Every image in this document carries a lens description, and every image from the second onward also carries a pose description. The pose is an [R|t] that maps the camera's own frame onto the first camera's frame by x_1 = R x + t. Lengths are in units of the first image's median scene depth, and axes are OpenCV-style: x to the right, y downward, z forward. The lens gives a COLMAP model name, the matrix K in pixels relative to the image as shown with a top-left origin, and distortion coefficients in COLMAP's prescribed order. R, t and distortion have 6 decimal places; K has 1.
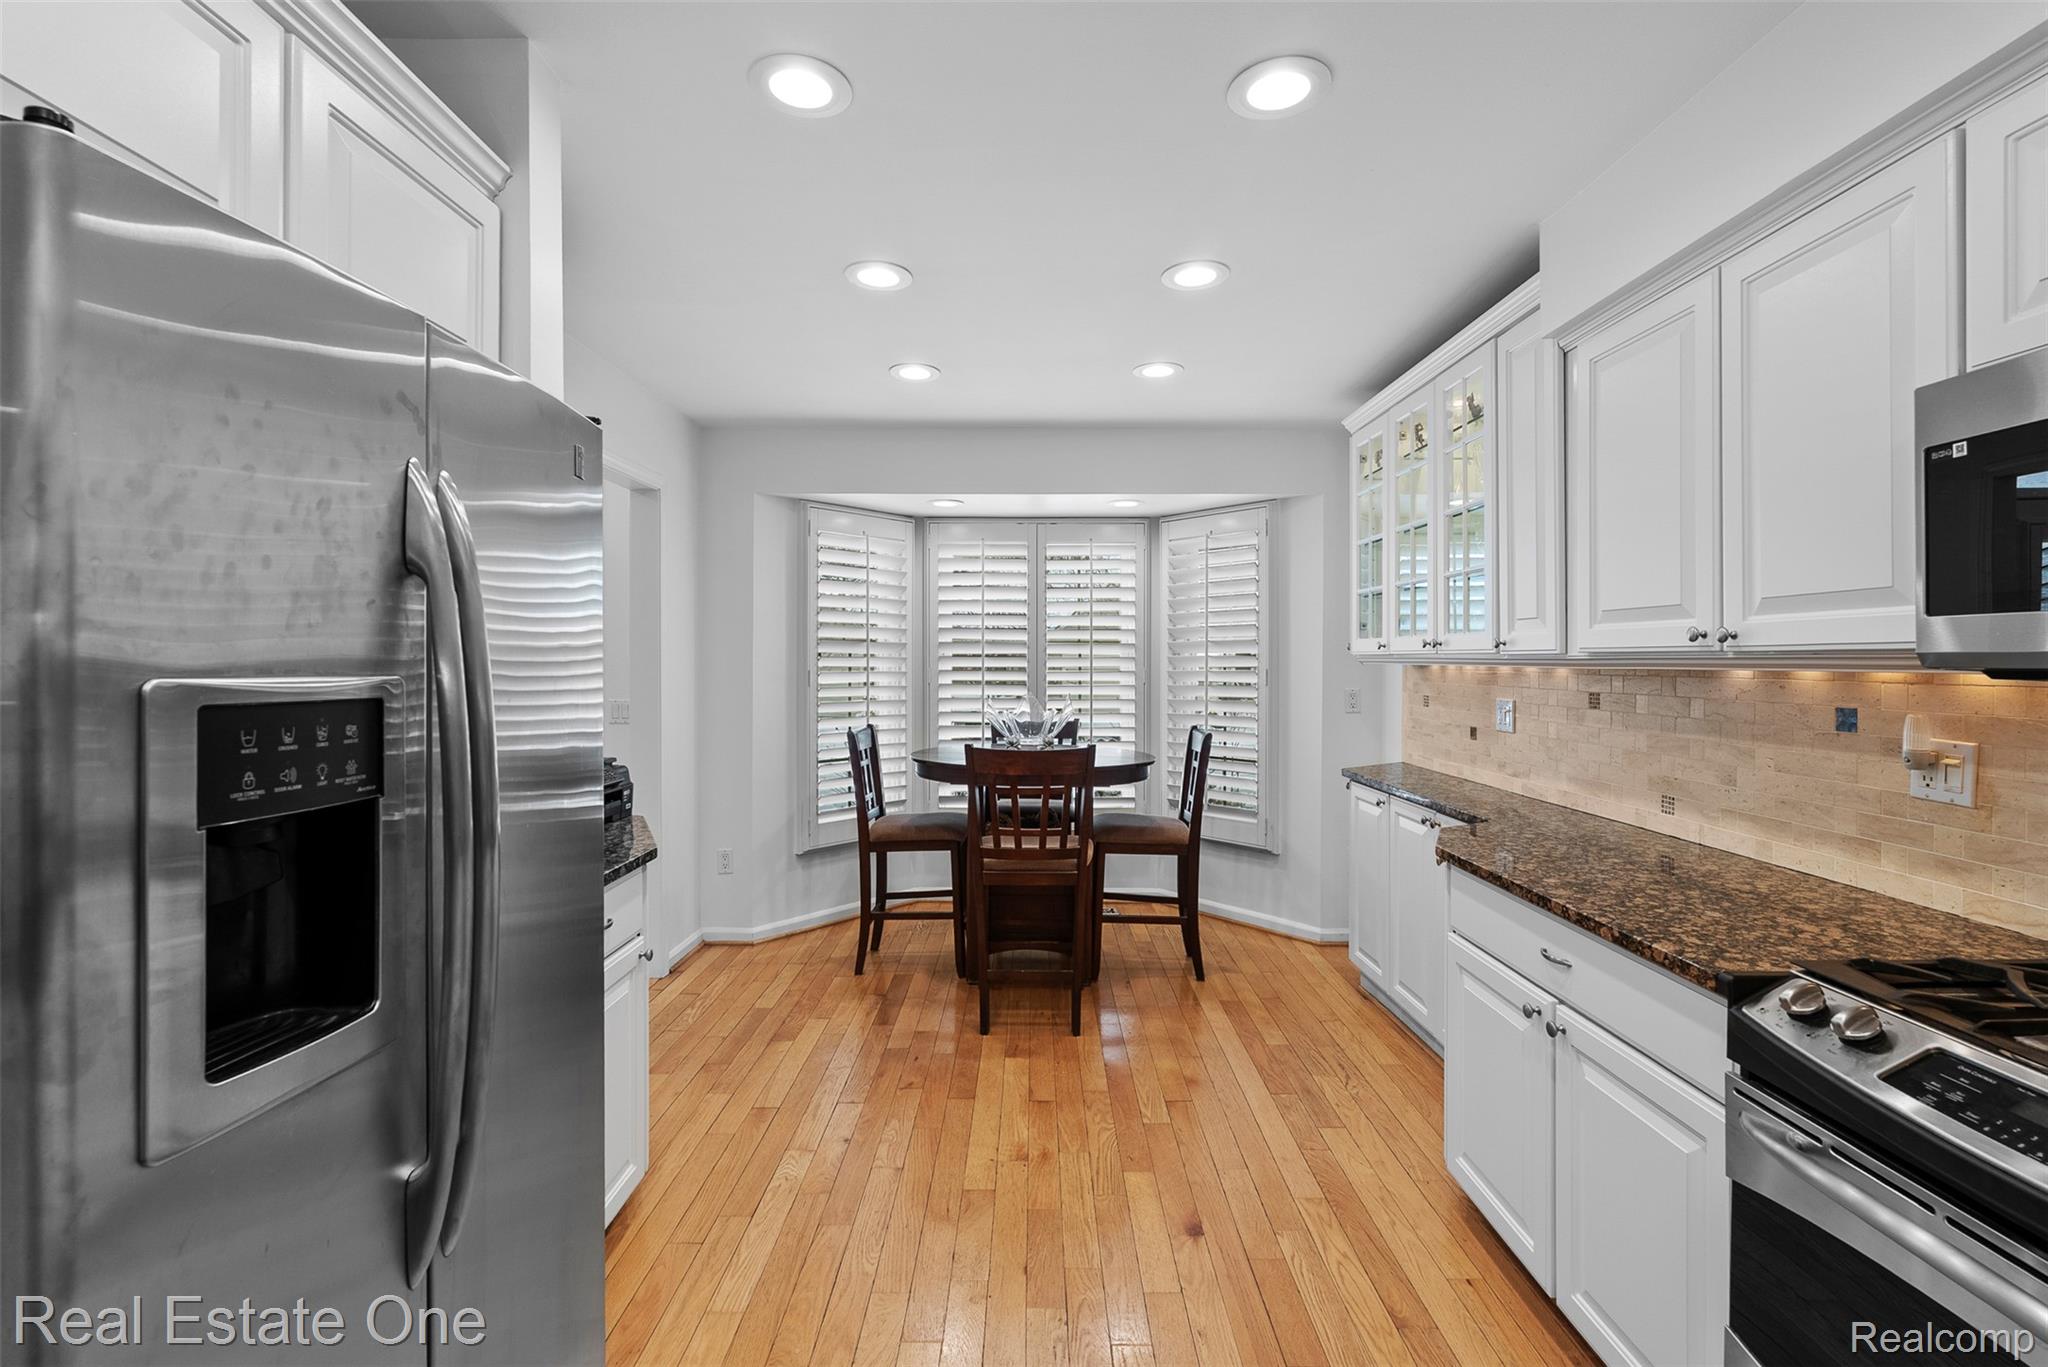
lens RADIAL K [[914.7, 0, 1023.6], [0, 914.7, 665.1], [0, 0, 1]] dist [-0.005007, 0.002215]
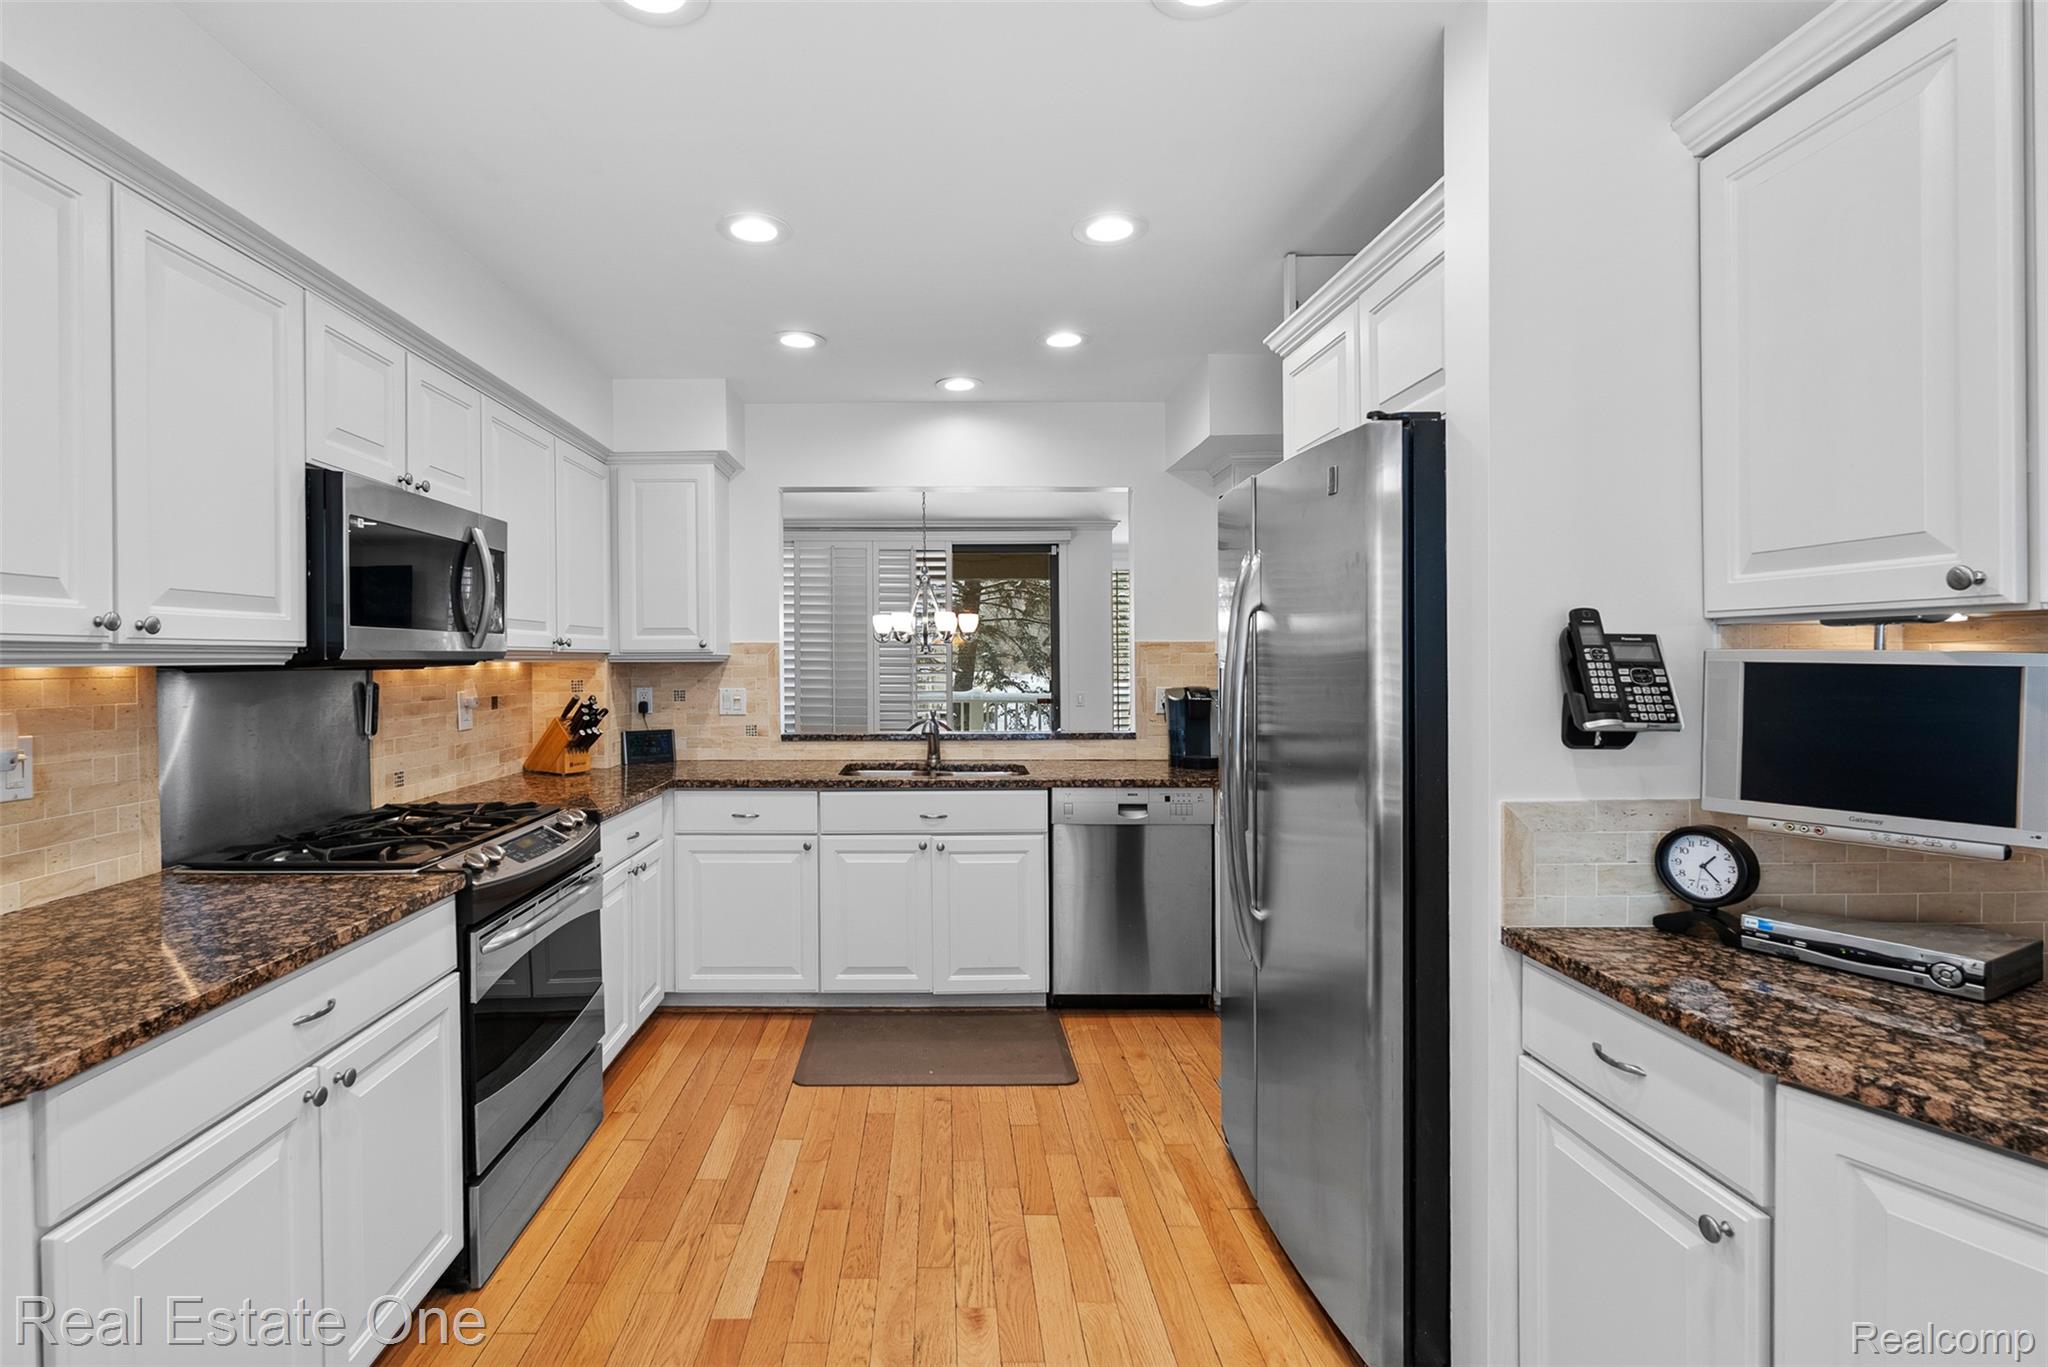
lens RADIAL K [[952.8, 0, 933.5], [0, 952.8, 669.1], [0, 0, 1]] dist [-0.003350, 0.001250]
pose [[-0.999935, 0.004202, -0.010588, 0.029436], [0.004017, 0.999841, 0.017359, -0.003669], [0.010659, 0.017315, -0.999793, 1.809291]]
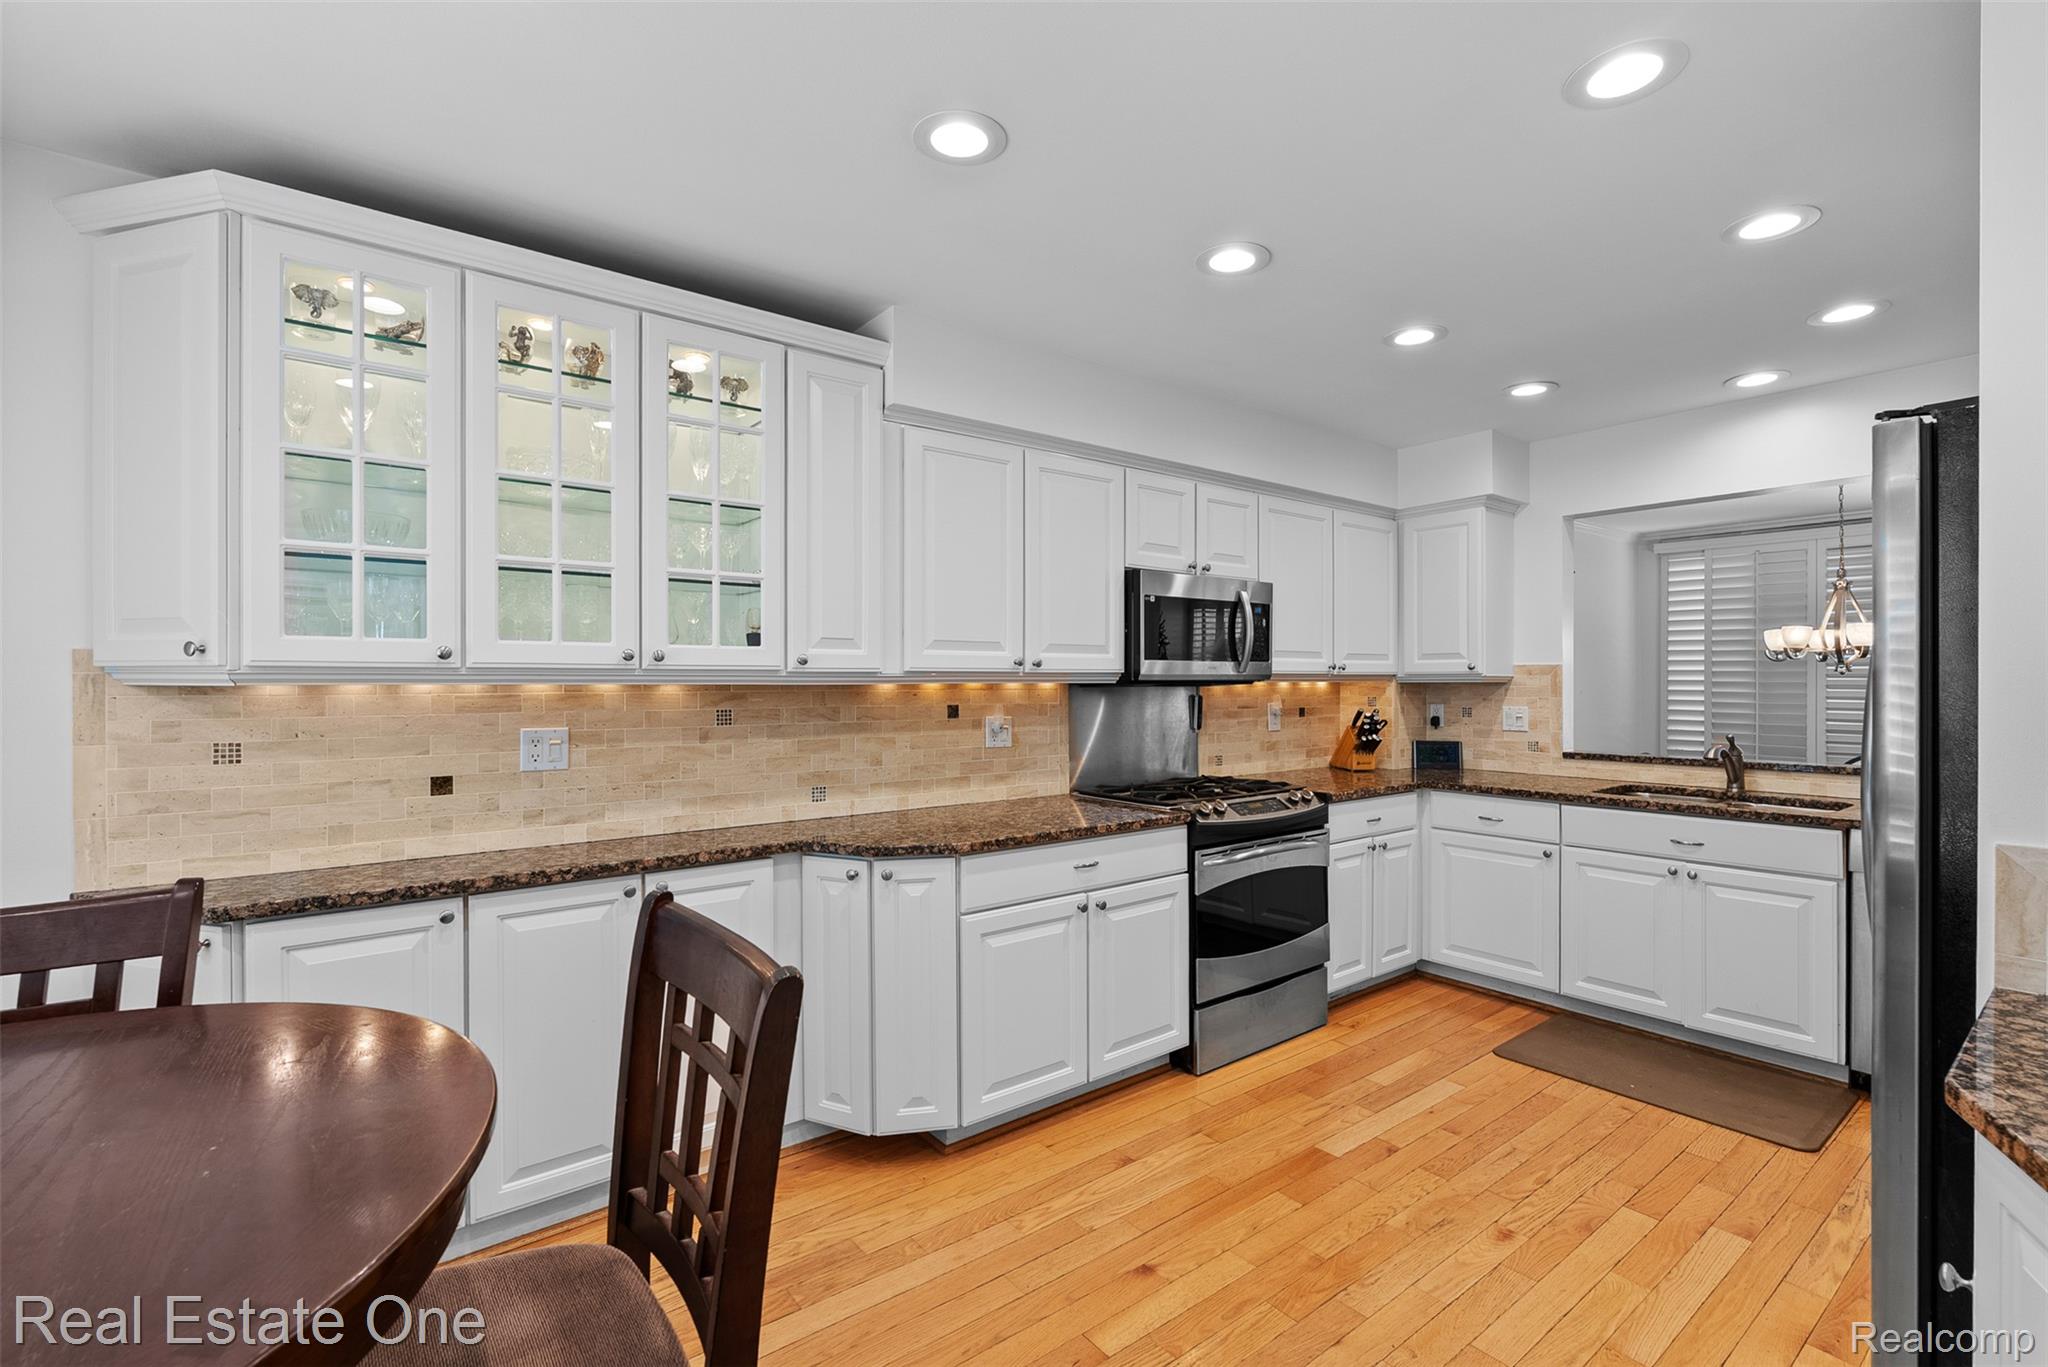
lens RADIAL K [[914.7, 0, 1026.8], [0, 914.7, 688.8], [0, 0, 1]] dist [-0.005007, 0.002215]
pose [[-0.621614, -0.004179, 0.783313, -0.572813], [0.007390, 0.999910, 0.011200, -0.002817], [-0.783289, 0.012751, -0.621527, 1.998841]]
